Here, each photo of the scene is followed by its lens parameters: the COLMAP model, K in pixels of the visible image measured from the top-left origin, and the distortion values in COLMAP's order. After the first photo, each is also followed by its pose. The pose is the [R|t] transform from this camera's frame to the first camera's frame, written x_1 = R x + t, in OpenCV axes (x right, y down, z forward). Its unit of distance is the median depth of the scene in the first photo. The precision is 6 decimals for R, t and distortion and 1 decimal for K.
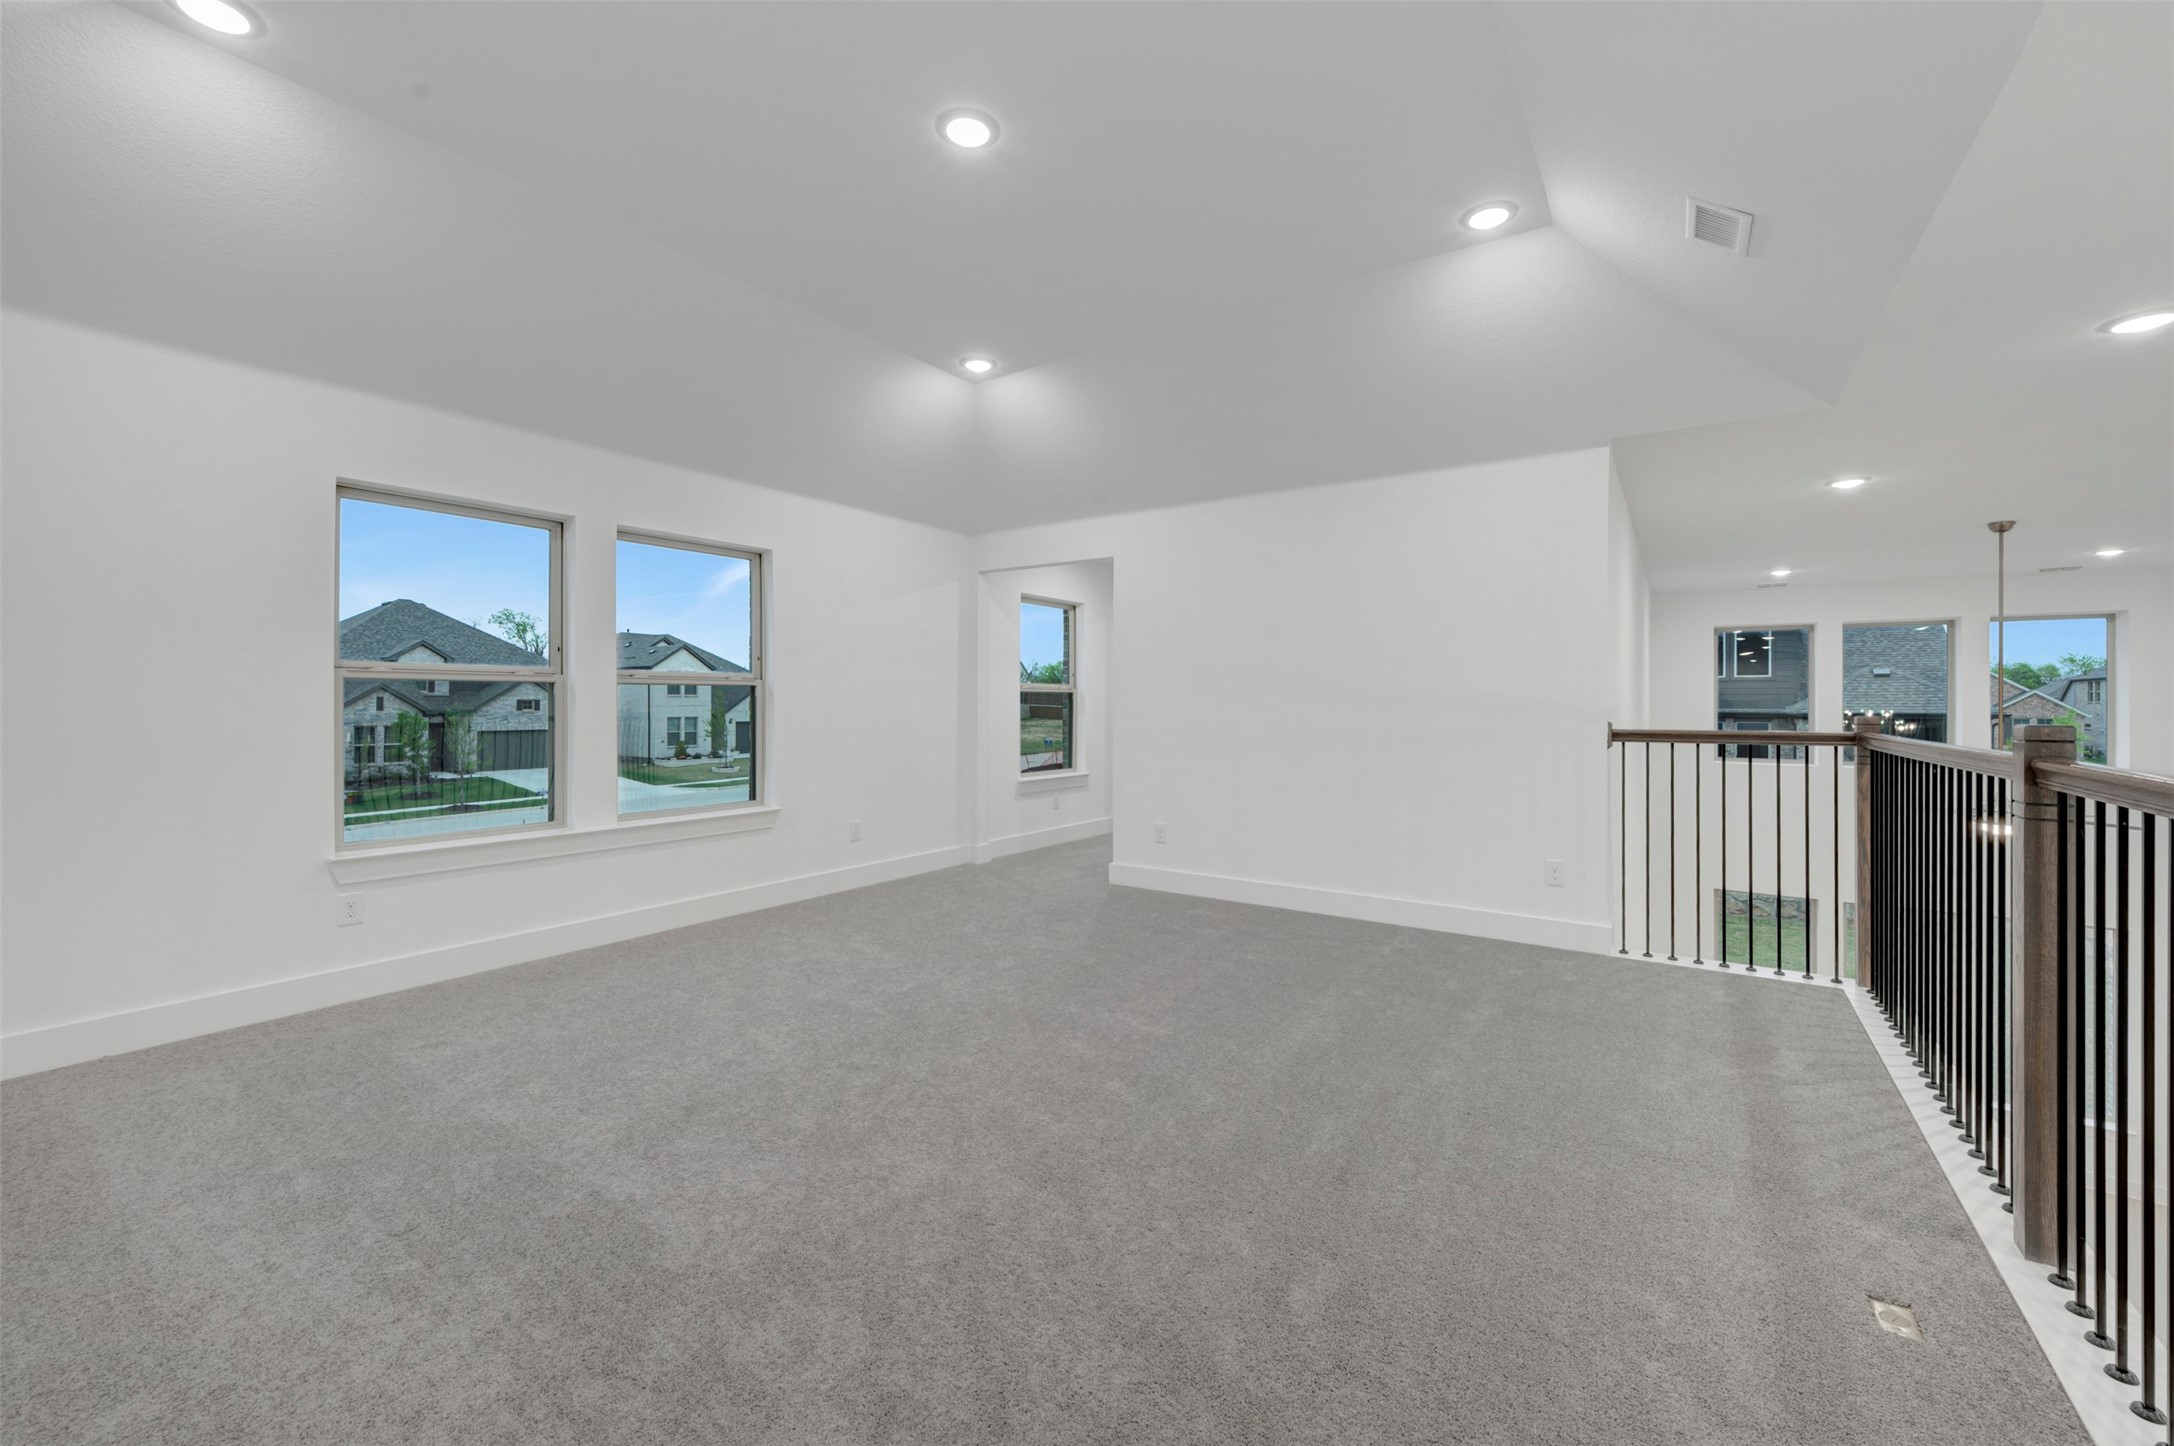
lens RADIAL K [[869.0, 0, 1097.1], [0, 869.0, 723.2], [0, 0, 1]] dist [0.005398, -0.001324]
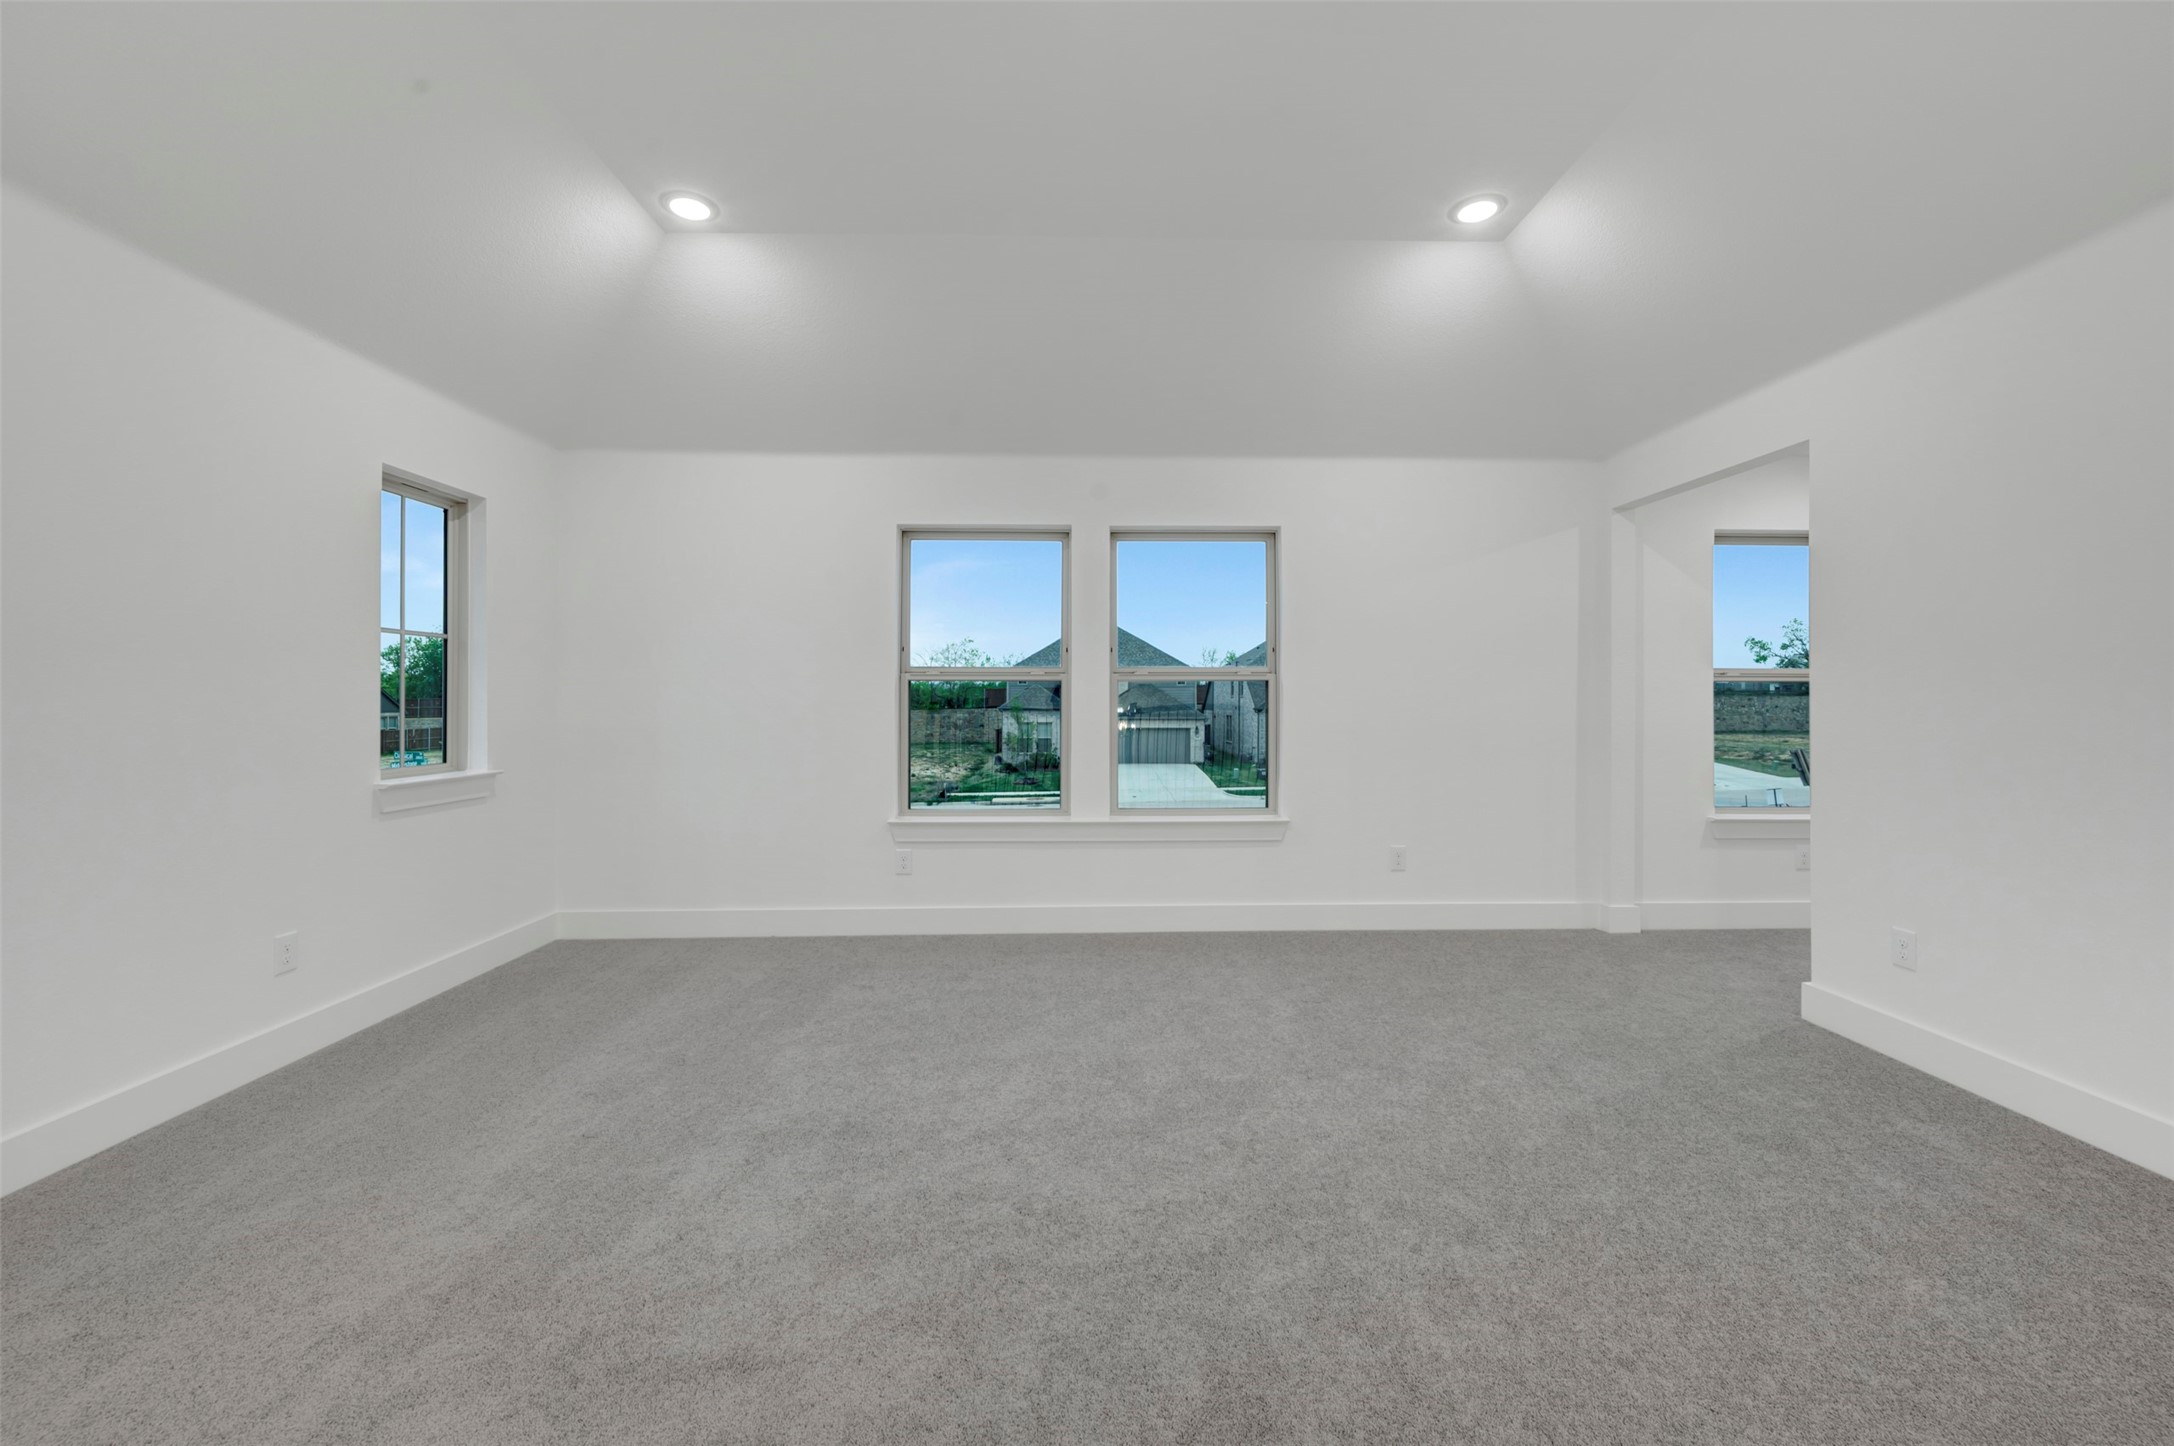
lens RADIAL K [[869.0, 0, 1087.9], [0, 869.0, 706.3], [0, 0, 1]] dist [0.005398, -0.001324]
pose [[0.585889, 0.004072, -0.810381, 0.294851], [-0.017536, 0.999817, -0.007655, -0.008285], [0.810201, 0.018696, 0.585854, 0.422417]]
